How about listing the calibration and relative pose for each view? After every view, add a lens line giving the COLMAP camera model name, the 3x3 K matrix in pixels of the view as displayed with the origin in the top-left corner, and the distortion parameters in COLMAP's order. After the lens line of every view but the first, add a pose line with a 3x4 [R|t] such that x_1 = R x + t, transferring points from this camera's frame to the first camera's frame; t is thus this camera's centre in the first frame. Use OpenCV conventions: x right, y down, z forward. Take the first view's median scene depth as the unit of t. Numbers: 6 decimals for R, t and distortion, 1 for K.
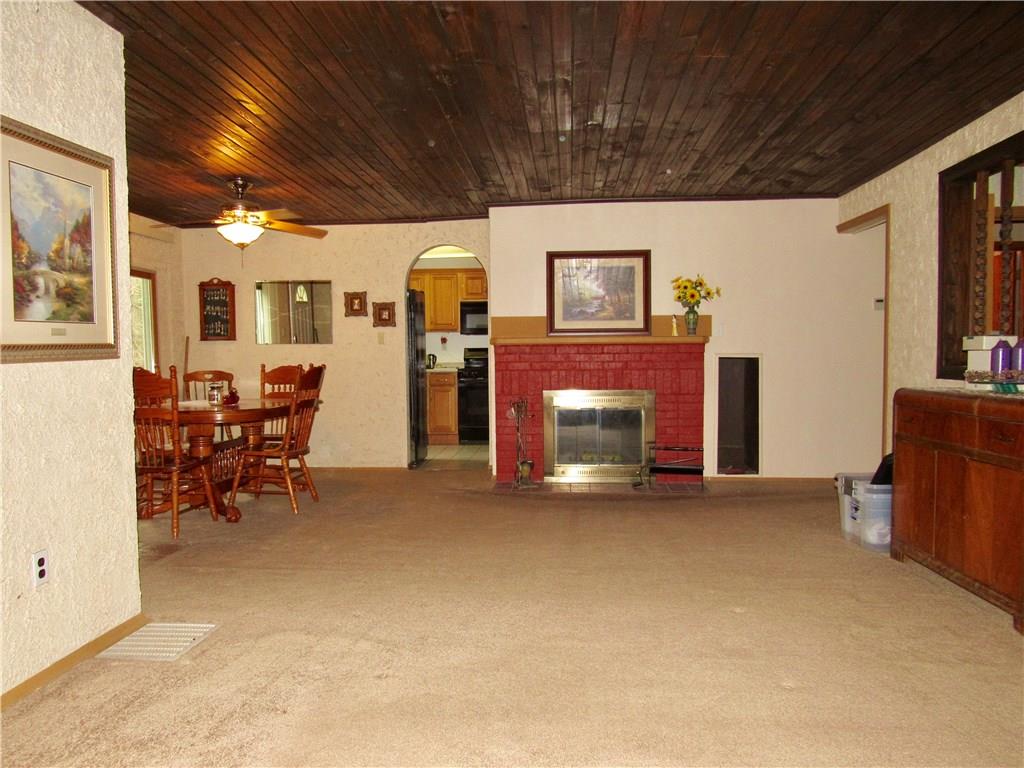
lens RADIAL K [[727.9, 0, 512.0], [0, 727.9, 384.0], [0, 0, 1]] dist [-0.023005, -0.015803]
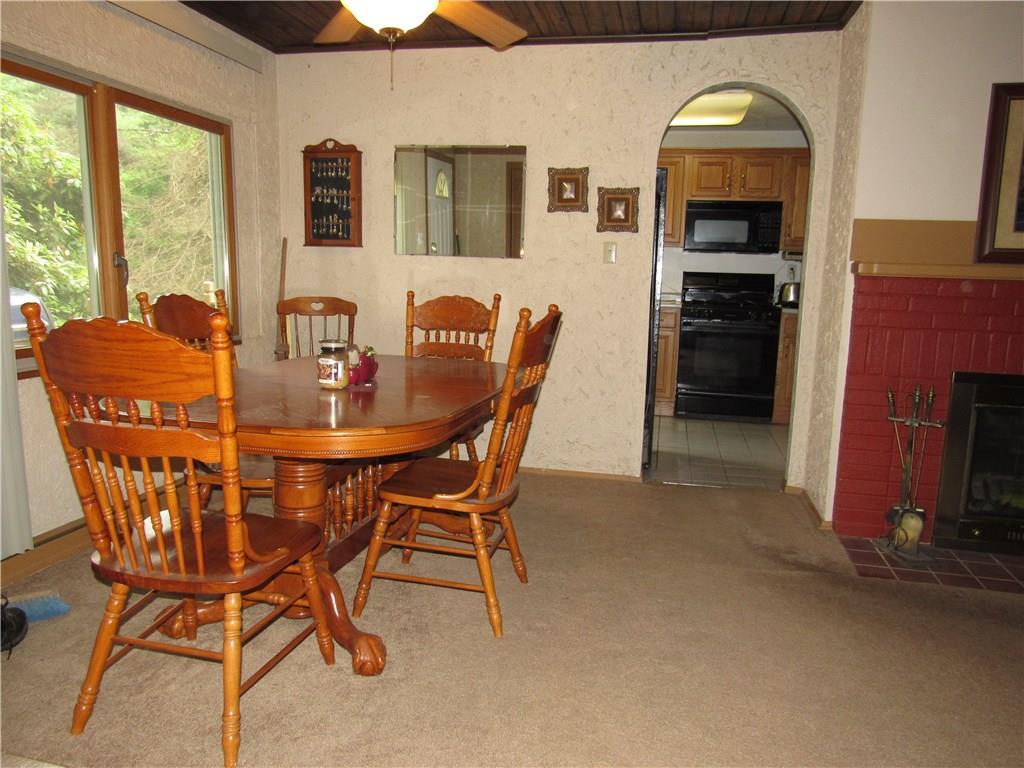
lens RADIAL K [[727.9, 0, 512.0], [0, 727.9, 384.0], [0, 0, 1]] dist [-0.023005, -0.015803]
pose [[0.990046, 0.058160, -0.128165, -0.176804], [-0.043241, 0.992277, 0.116259, -0.023516], [0.133937, -0.109560, 0.984915, 0.418706]]
